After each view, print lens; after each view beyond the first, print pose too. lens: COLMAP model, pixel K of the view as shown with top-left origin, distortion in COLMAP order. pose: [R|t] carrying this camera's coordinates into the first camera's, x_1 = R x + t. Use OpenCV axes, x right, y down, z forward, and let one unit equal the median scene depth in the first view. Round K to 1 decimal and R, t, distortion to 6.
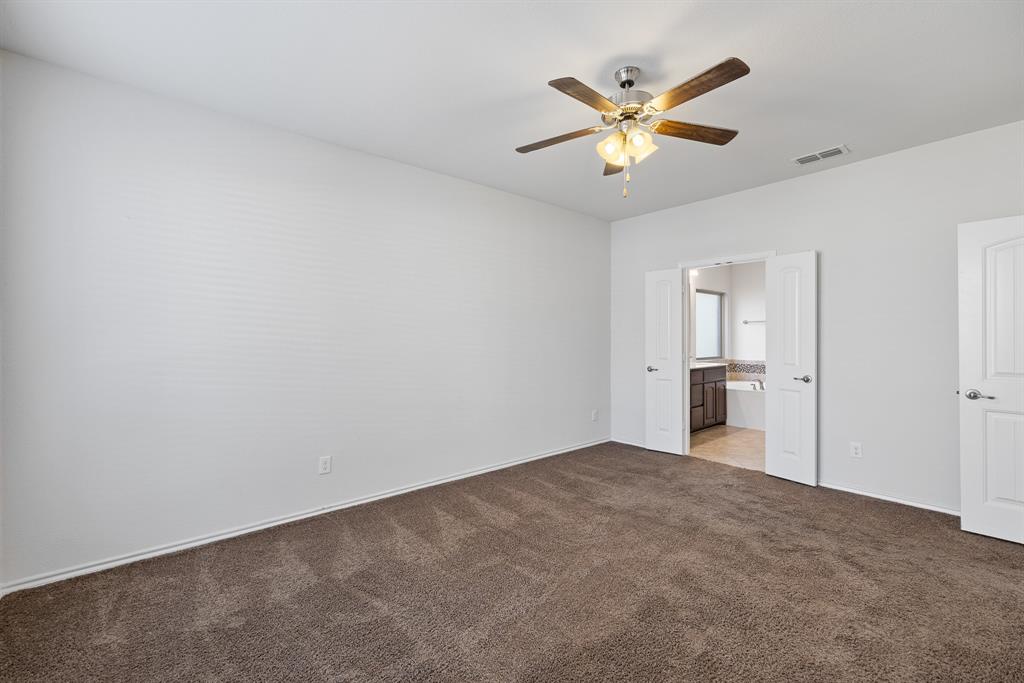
lens RADIAL K [[439.6, 0, 478.9], [0, 439.6, 337.6], [0, 0, 1]] dist [0.000547, 0.000404]
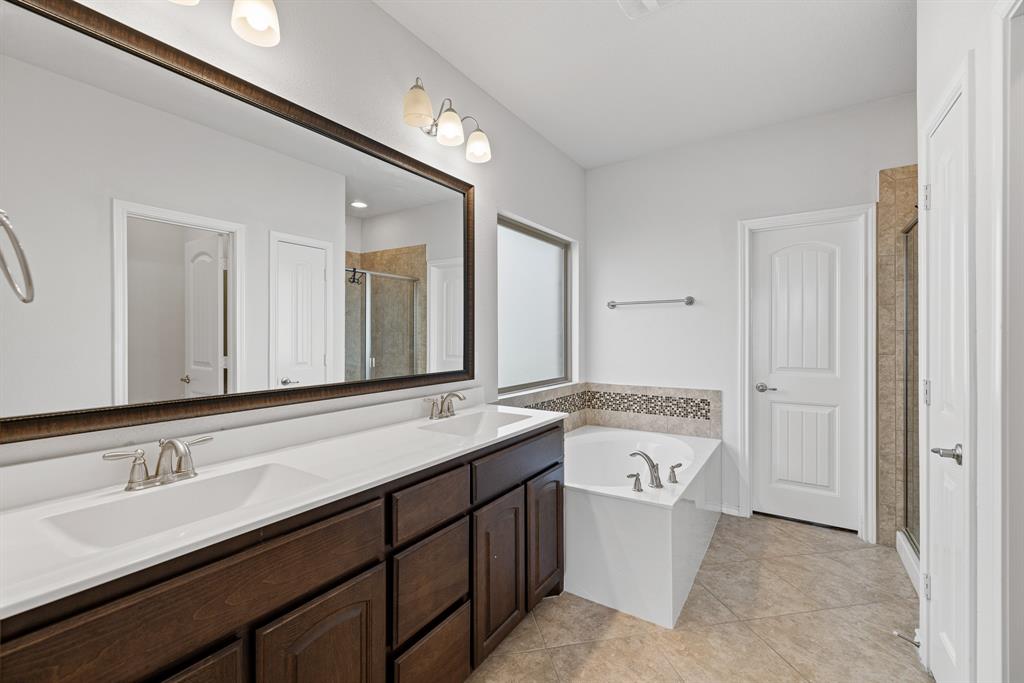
lens RADIAL K [[439.6, 0, 508.8], [0, 439.6, 337.5], [0, 0, 1]] dist [0.000547, 0.000404]
pose [[0.947484, 0.007935, 0.319705, 0.350768], [-0.005447, 0.999948, -0.008676, 0.004976], [-0.319757, 0.006479, 0.947477, 0.586921]]
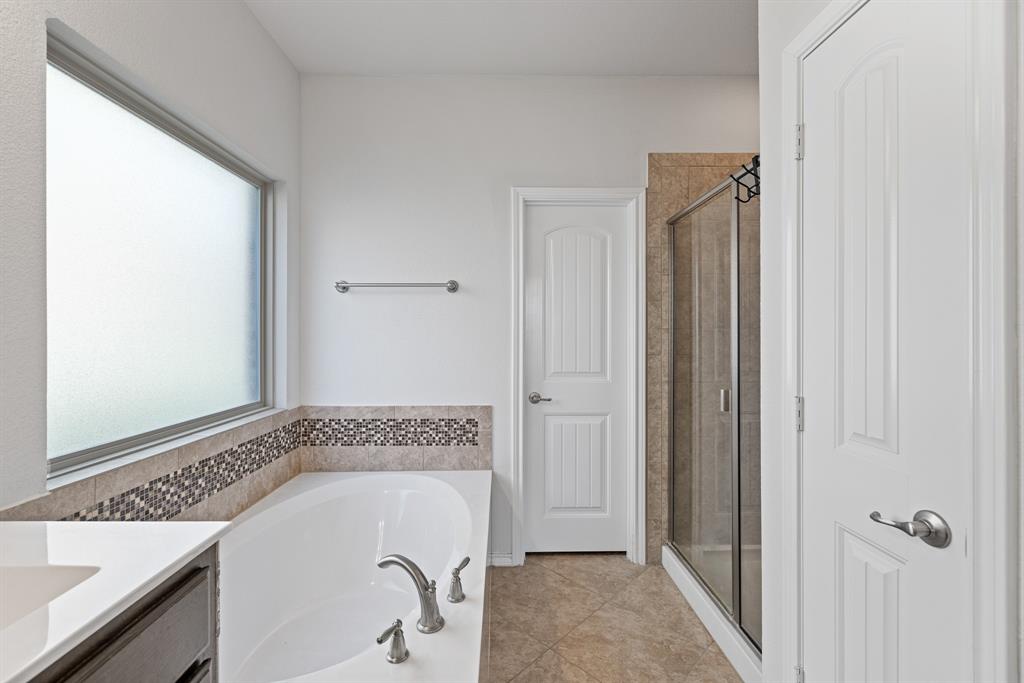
lens RADIAL K [[439.6, 0, 508.0], [0, 439.6, 335.4], [0, 0, 1]] dist [0.000547, 0.000404]
pose [[0.609475, 0.010290, 0.792739, 0.430915], [-0.001403, 0.999928, -0.011901, 0.003413], [-0.792804, 0.006141, 0.609446, 0.715828]]
